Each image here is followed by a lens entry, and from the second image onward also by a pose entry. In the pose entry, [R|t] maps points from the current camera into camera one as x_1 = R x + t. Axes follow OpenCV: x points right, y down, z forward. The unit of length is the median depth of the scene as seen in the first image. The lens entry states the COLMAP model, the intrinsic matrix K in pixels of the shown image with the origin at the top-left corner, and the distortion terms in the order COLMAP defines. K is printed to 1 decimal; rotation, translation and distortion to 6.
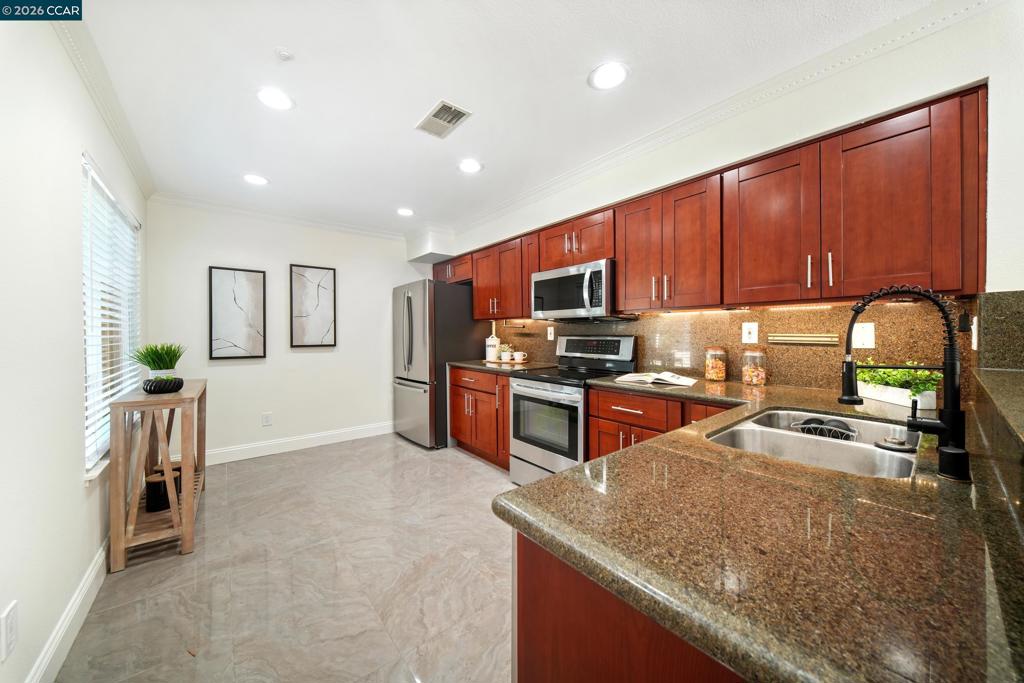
lens RADIAL K [[359.6, 0, 506.3], [0, 359.6, 334.8], [0, 0, 1]] dist [-0.001532, -0.000199]
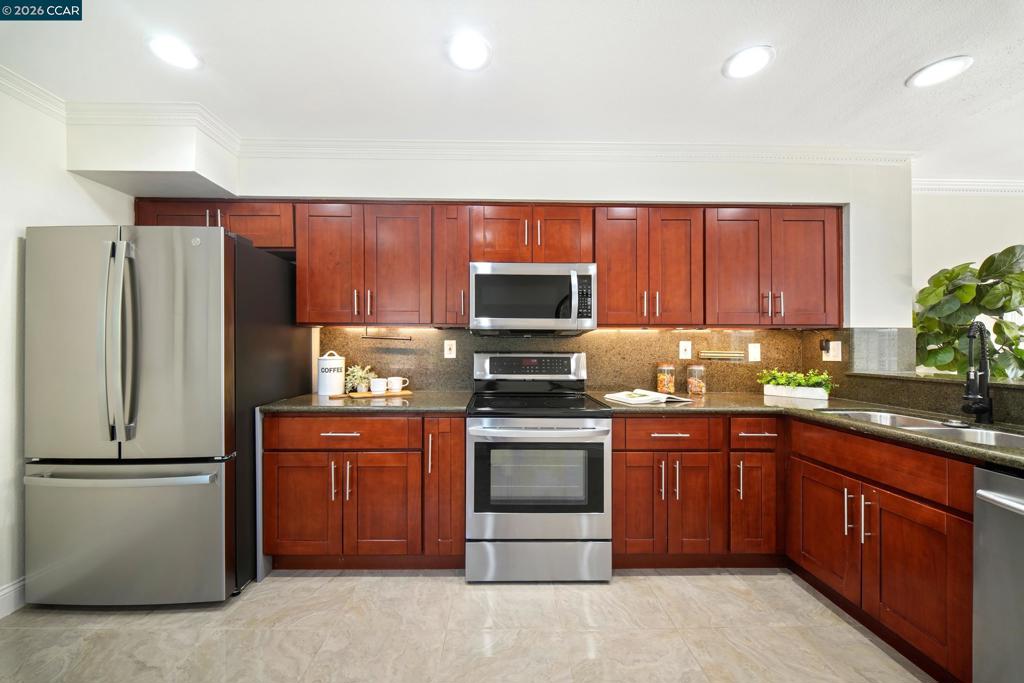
lens RADIAL K [[363.3, 0, 506.1], [0, 363.3, 344.8], [0, 0, 1]] dist [-0.007538, -0.000279]
pose [[0.606907, 0.012434, 0.794676, -0.468786], [-0.002803, 0.999905, -0.013505, -0.003500], [-0.794768, 0.005969, 0.606884, 0.564745]]
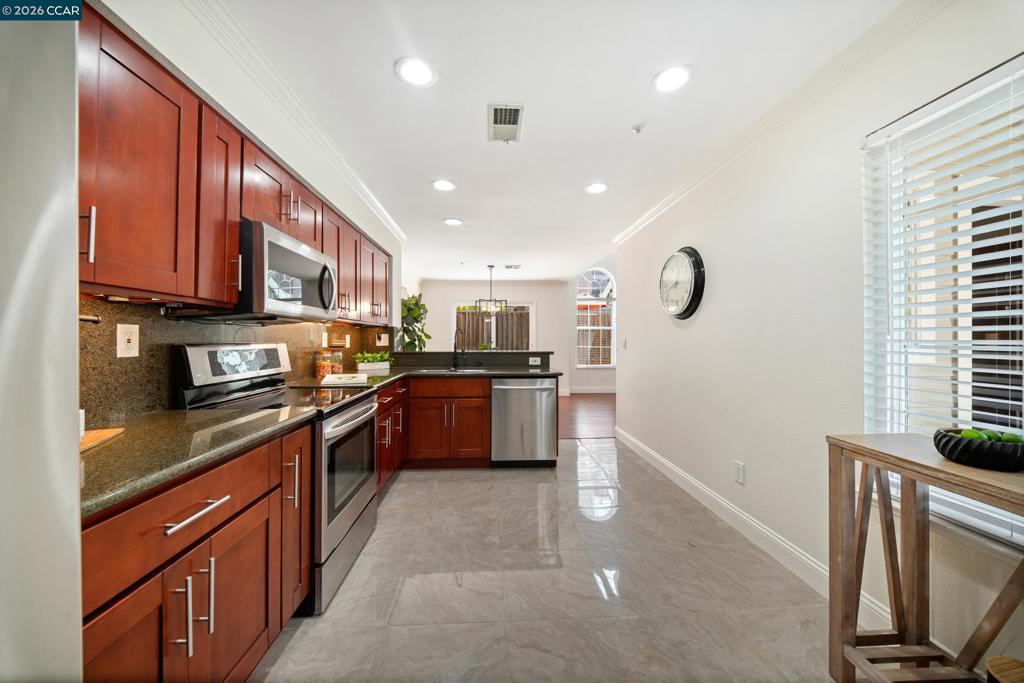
lens RADIAL K [[352.3, 0, 502.6], [0, 352.3, 337.7], [0, 0, 1]] dist [-0.000551, -0.000134]
pose [[-0.806550, 0.007334, 0.591121, -0.533893], [0.006836, 0.999972, -0.003080, -0.003619], [-0.591127, 0.001556, -0.806577, 1.291454]]
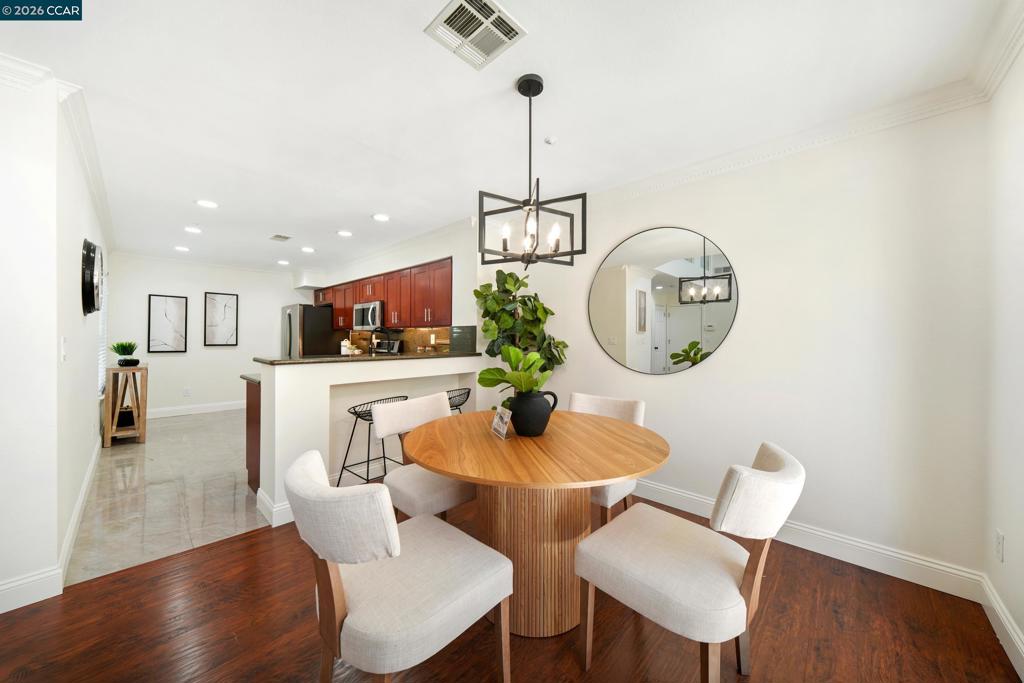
lens RADIAL K [[359.6, 0, 506.3], [0, 359.6, 334.8], [0, 0, 1]] dist [-0.001532, -0.000199]
pose [[0.990607, 0.012536, 0.136166, 0.623699], [-0.010683, 0.999840, -0.014327, -0.004389], [-0.136324, 0.012738, 0.990582, -0.928815]]
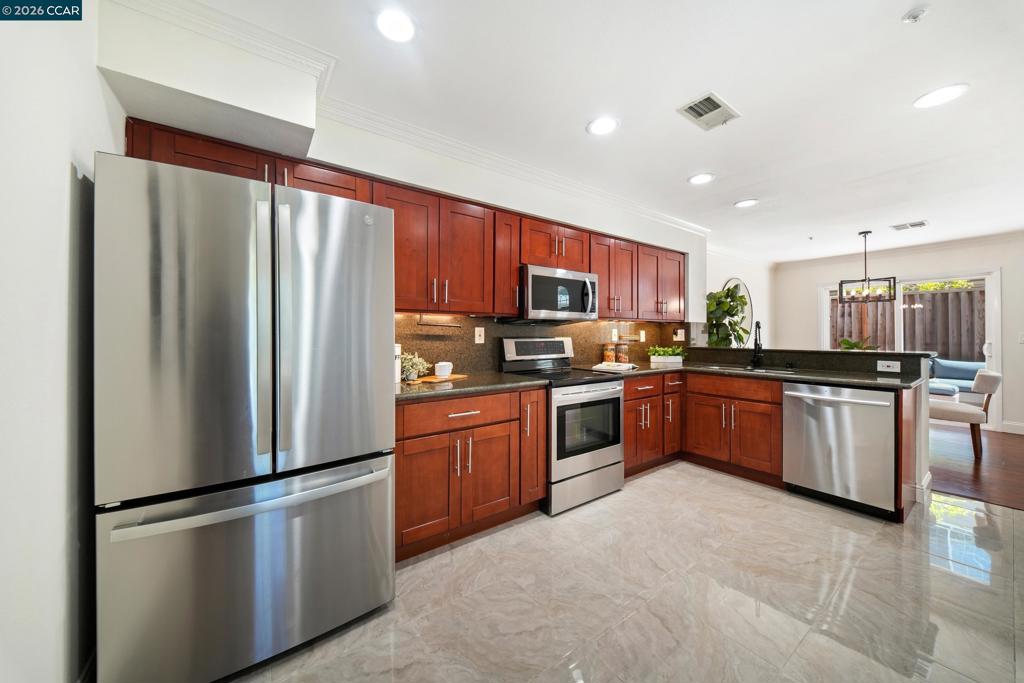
lens RADIAL K [[358.1, 0, 513.4], [0, 358.1, 331.4], [0, 0, 1]] dist [-0.001551, -0.000220]
pose [[0.046536, 0.011798, 0.998847, -0.826825], [0.004710, 0.999917, -0.012030, -0.002832], [-0.998906, 0.005264, 0.046477, 1.069622]]
